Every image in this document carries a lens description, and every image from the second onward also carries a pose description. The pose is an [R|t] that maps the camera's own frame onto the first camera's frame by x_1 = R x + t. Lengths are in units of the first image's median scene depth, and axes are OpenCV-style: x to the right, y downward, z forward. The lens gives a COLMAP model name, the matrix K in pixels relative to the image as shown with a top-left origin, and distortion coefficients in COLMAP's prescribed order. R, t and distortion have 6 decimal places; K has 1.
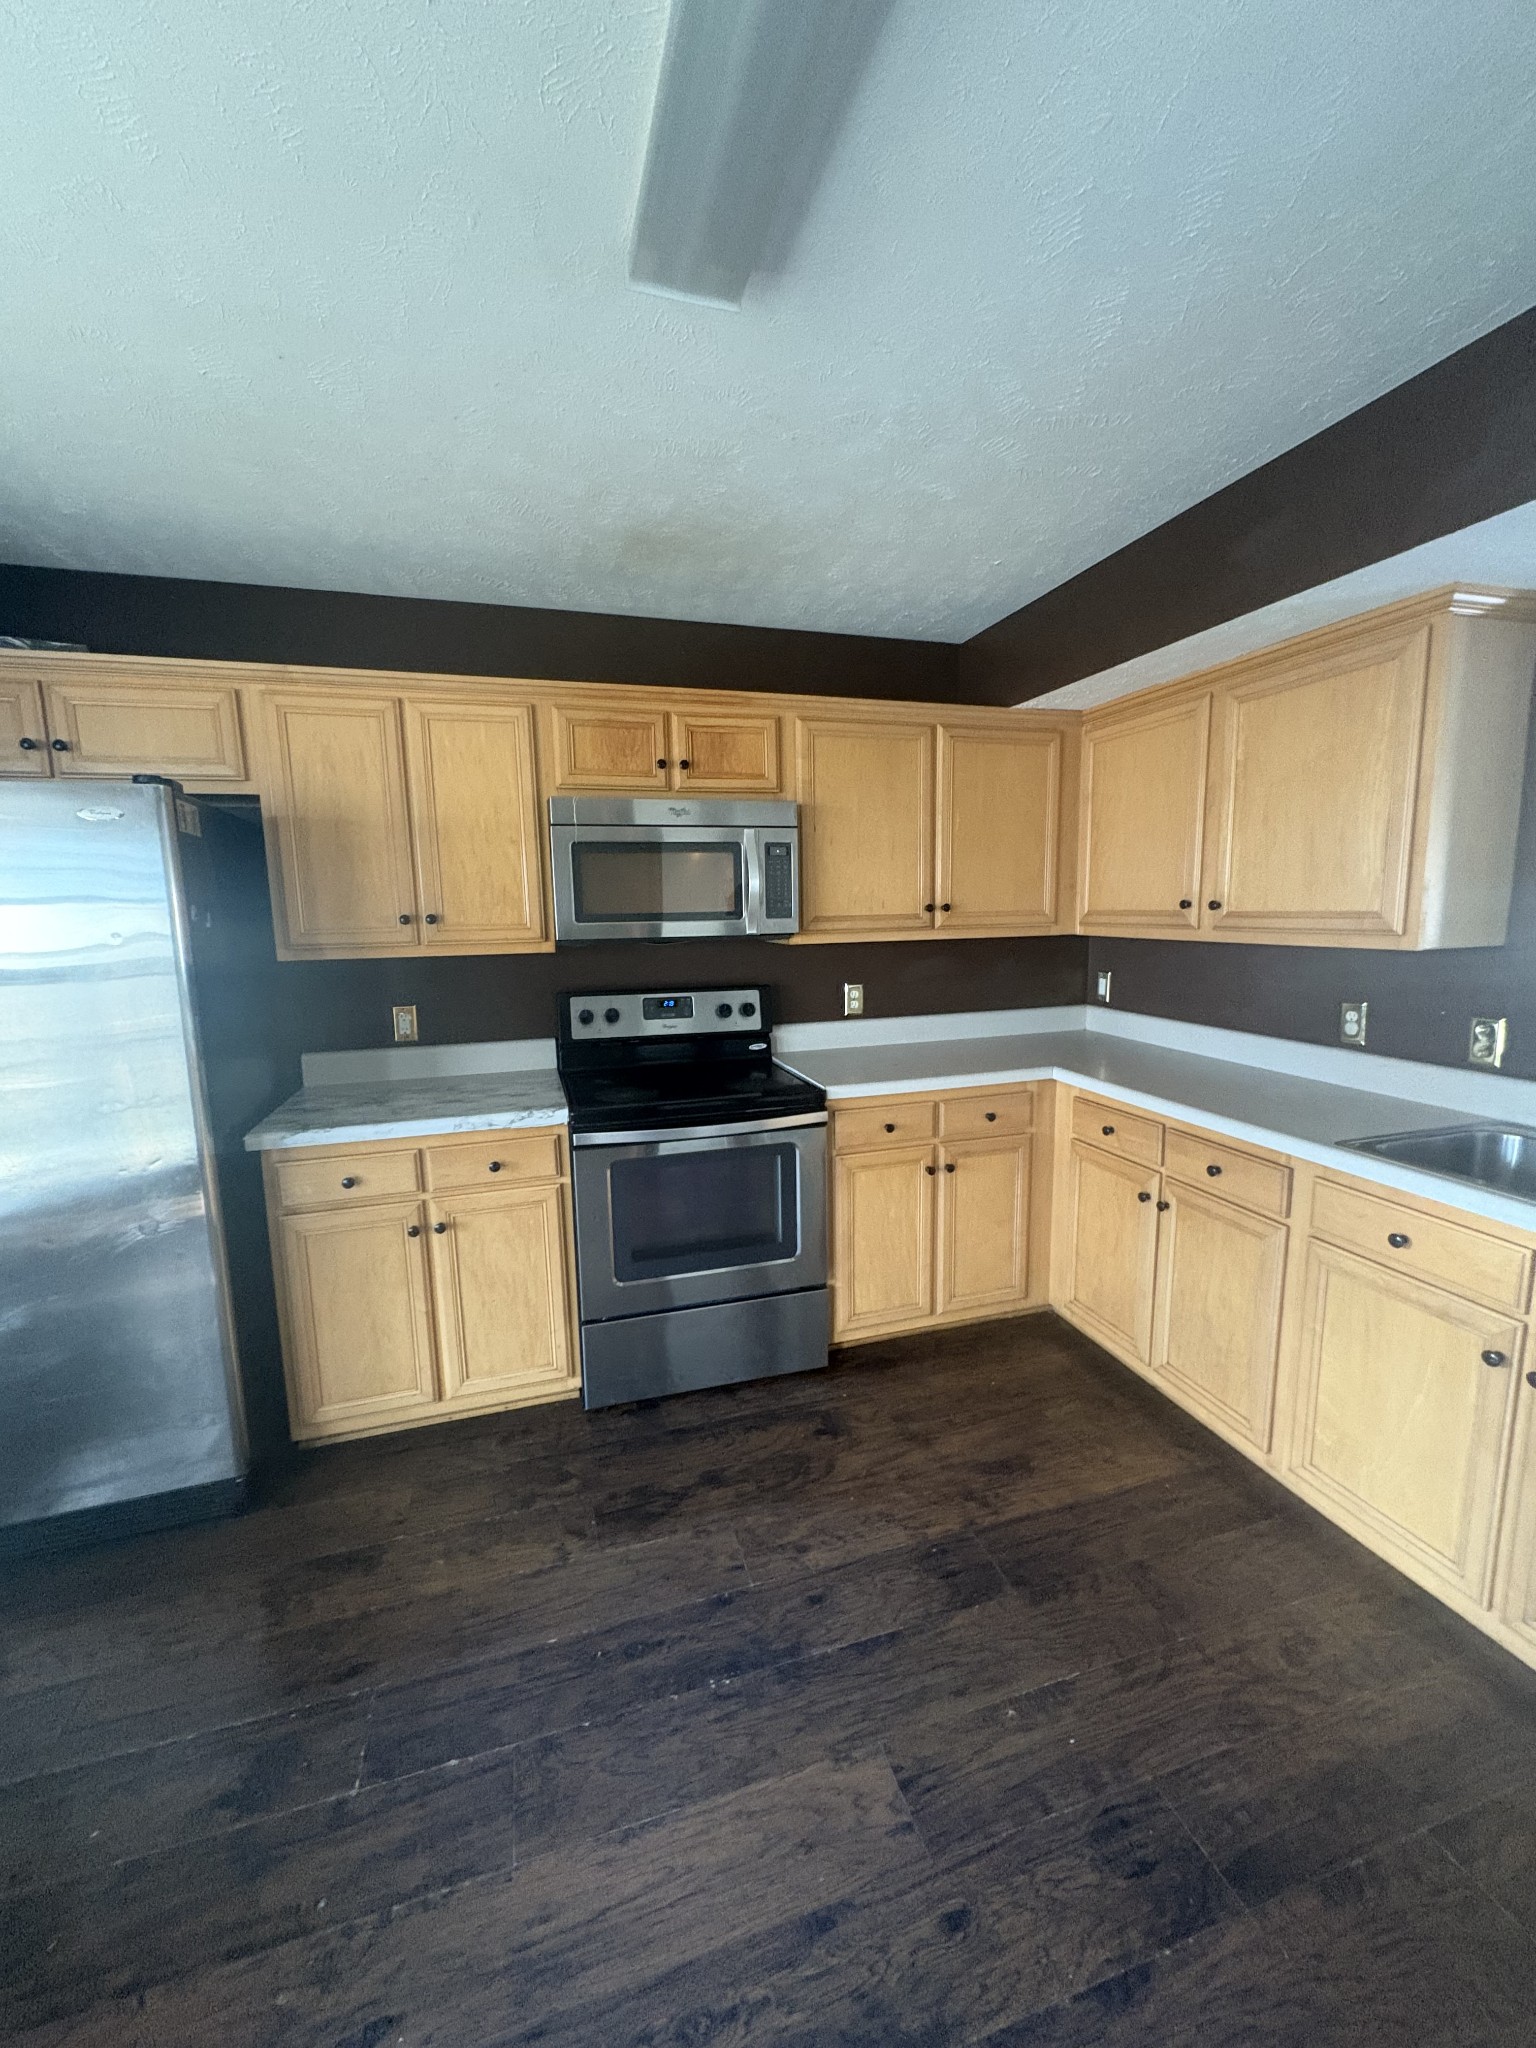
lens RADIAL K [[785.4, 0, 719.9], [0, 785.4, 1004.6], [0, 0, 1]] dist [0.028928, -0.000090]
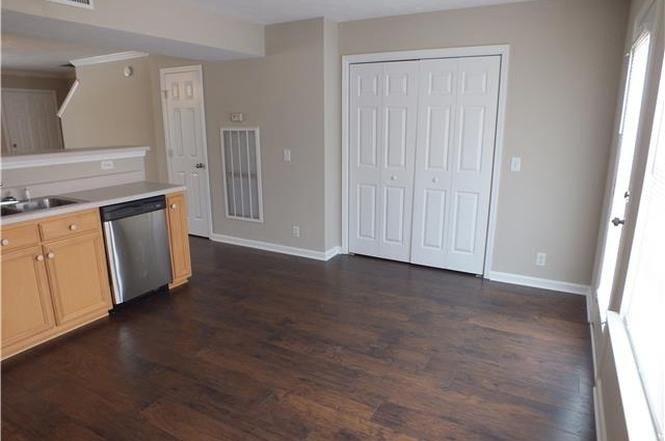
lens RADIAL K [[404.1, 0, 332.5], [0, 404.1, 220.5], [0, 0, 1]] dist [-0.003106, -0.000023]
pose [[-0.704190, -0.155818, 0.692703, -0.744536], [0.118195, 0.936282, 0.330764, -0.095156], [-0.700104, 0.314795, -0.640904, 0.741103]]
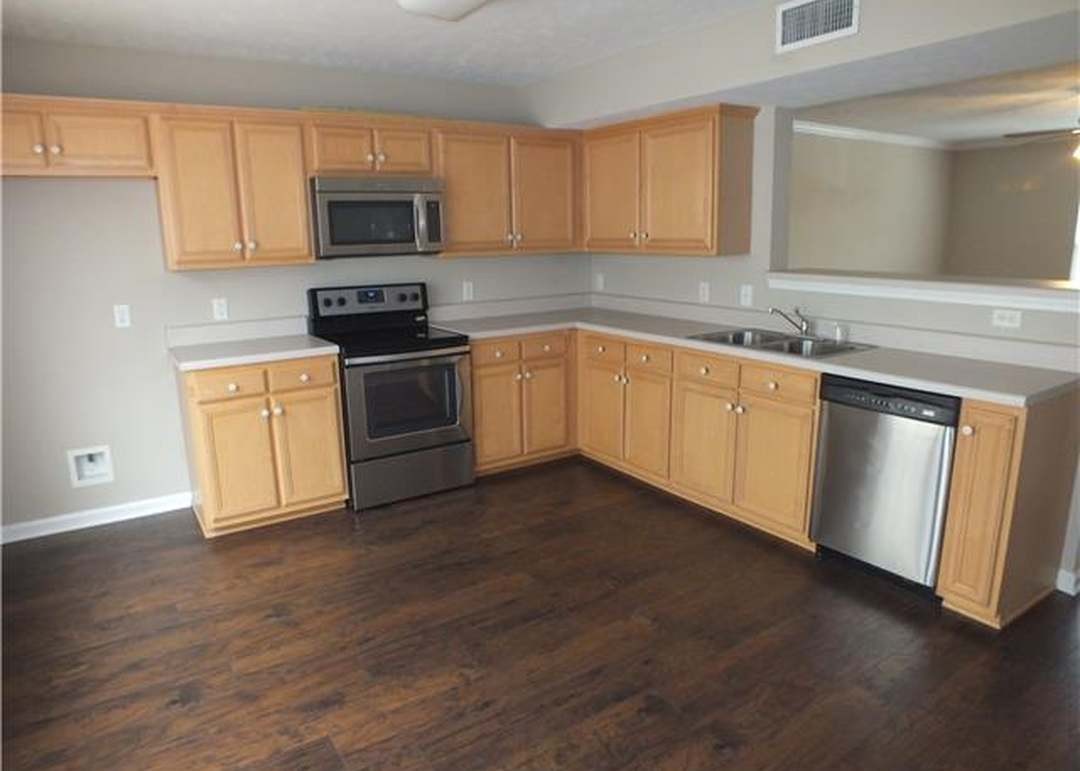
lens RADIAL K [[697.3, 0, 514.6], [0, 697.3, 384.5], [0, 0, 1]] dist [-0.007318, -0.002029]
pose [[0.948058, -0.070118, 0.310272, -0.284659], [0.044110, 0.994959, 0.090066, 0.080776], [-0.315023, -0.071701, 0.946372, -0.630371]]
